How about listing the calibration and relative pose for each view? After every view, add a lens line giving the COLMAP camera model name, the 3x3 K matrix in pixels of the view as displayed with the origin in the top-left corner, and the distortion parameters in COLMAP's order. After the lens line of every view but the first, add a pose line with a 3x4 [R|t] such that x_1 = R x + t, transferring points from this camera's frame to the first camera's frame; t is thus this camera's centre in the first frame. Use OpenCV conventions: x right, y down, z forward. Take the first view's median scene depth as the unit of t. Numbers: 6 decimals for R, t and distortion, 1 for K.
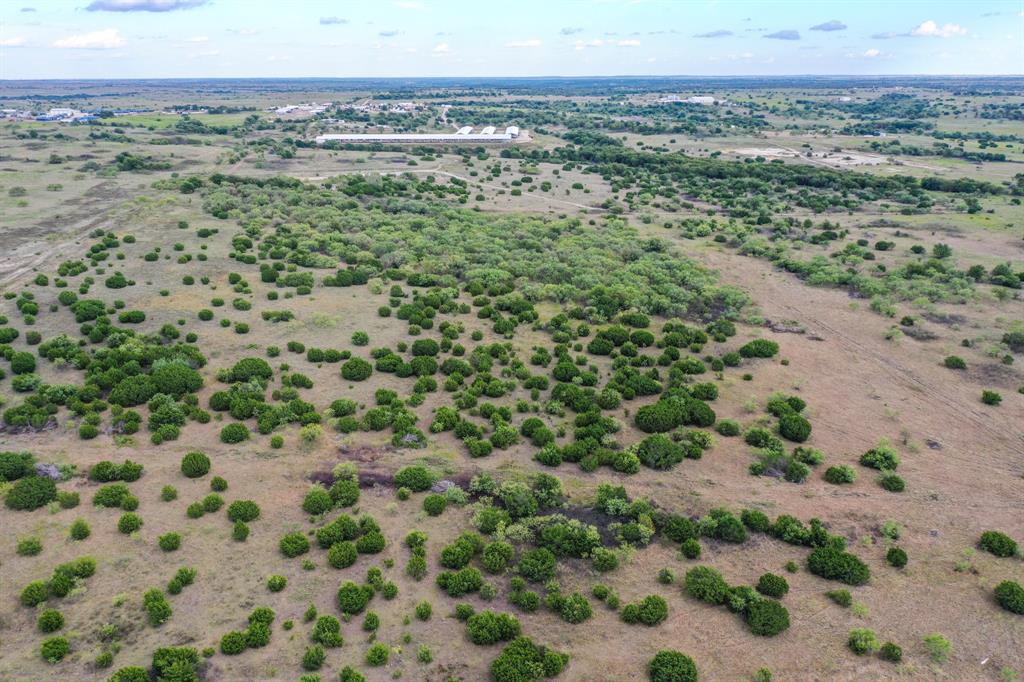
lens RADIAL K [[806.1, 0, 513.2], [0, 806.1, 342.7], [0, 0, 1]] dist [0.000095, 0.010821]
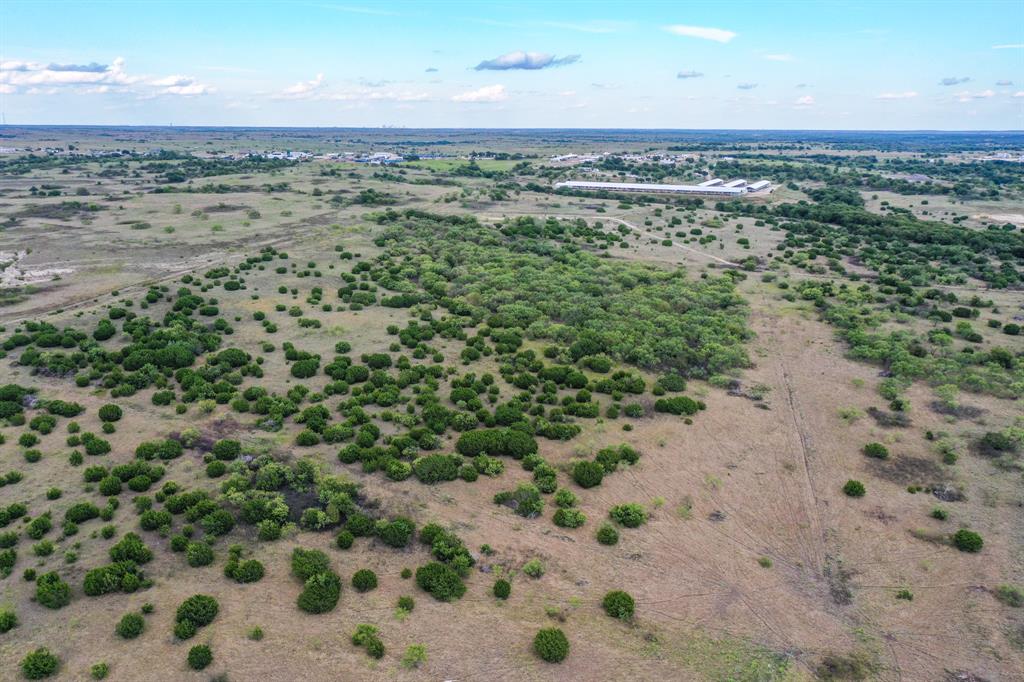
lens RADIAL K [[806.1, 0, 515.7], [0, 806.1, 341.5], [0, 0, 1]] dist [0.000095, 0.010821]
pose [[0.914116, 0.114375, -0.388986, 0.359077], [-0.137532, 0.989977, -0.032114, -0.007631], [0.381414, 0.082854, 0.920684, 0.009112]]
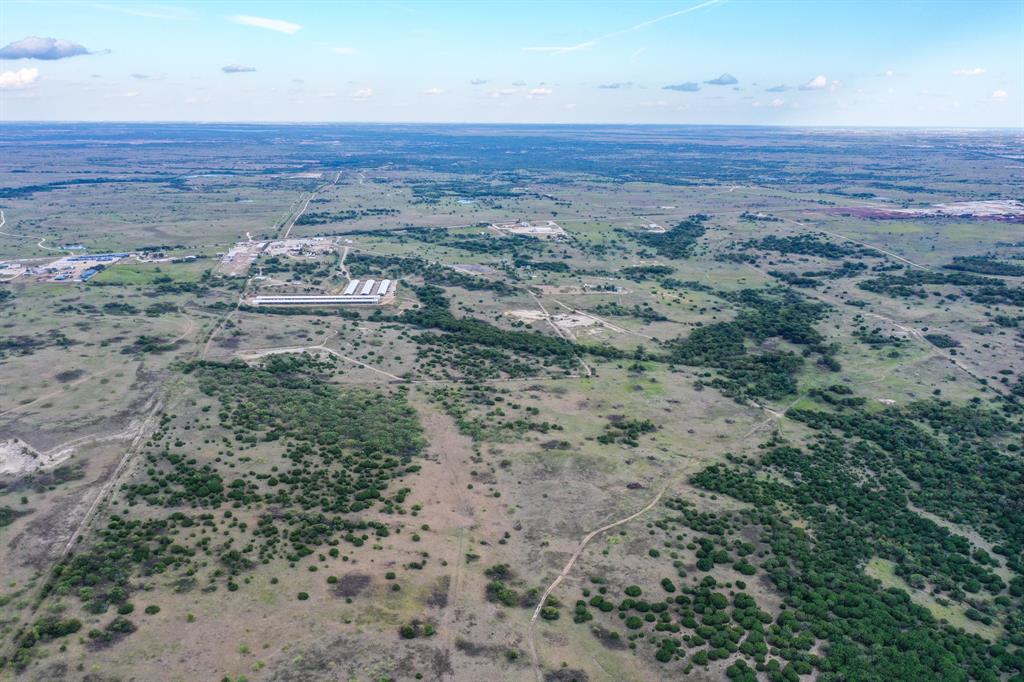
lens RADIAL K [[806.1, 0, 514.7], [0, 806.1, 345.7], [0, 0, 1]] dist [0.000095, 0.010821]
pose [[0.996378, -0.013011, 0.084036, 0.313155], [0.016623, 0.998961, -0.042423, -0.223918], [-0.083397, 0.043666, 0.995559, -1.431619]]
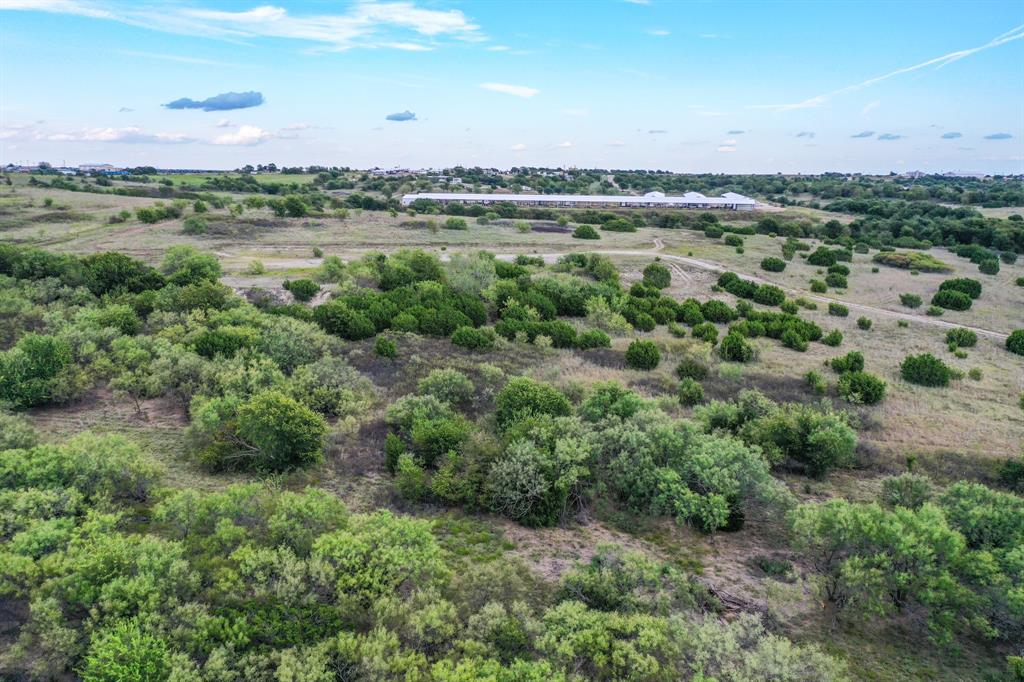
lens RADIAL K [[806.1, 0, 509.4], [0, 806.1, 336.7], [0, 0, 1]] dist [0.000095, 0.010821]
pose [[0.984875, 0.046633, -0.166873, -0.168387], [-0.066358, 0.991187, -0.114654, -0.227232], [0.160056, 0.123993, 0.979289, 1.111519]]
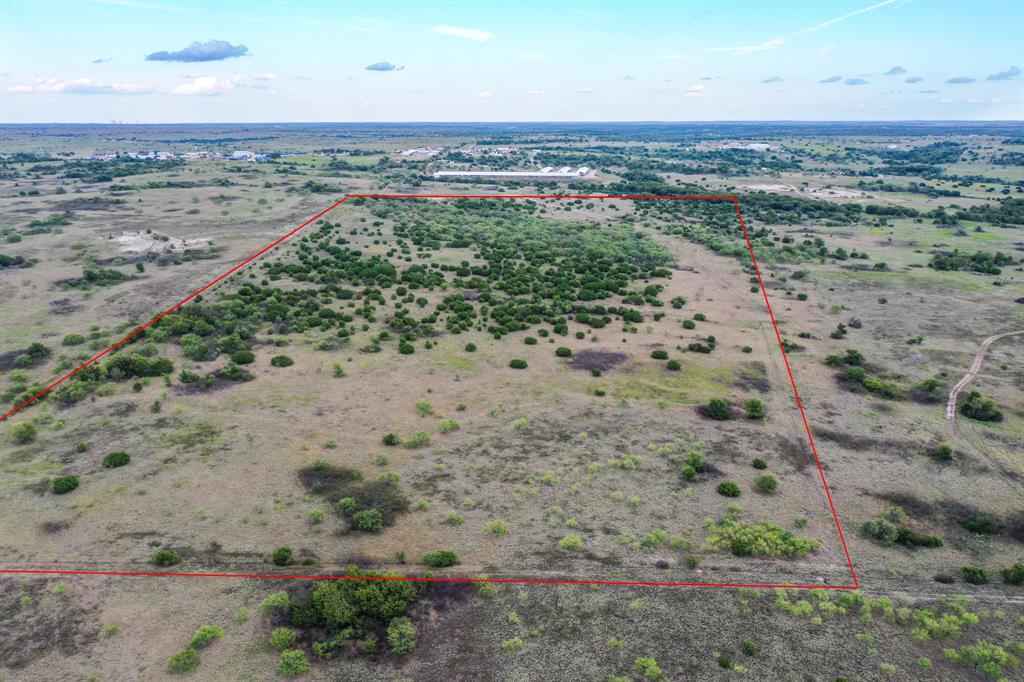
lens RADIAL K [[806.1, 0, 514.9], [0, 806.1, 345.8], [0, 0, 1]] dist [0.000095, 0.010821]
pose [[0.992875, 0.033944, -0.114223, 0.129869], [-0.039261, 0.998232, -0.044624, 0.210610], [0.112507, 0.048791, 0.992452, -0.739989]]
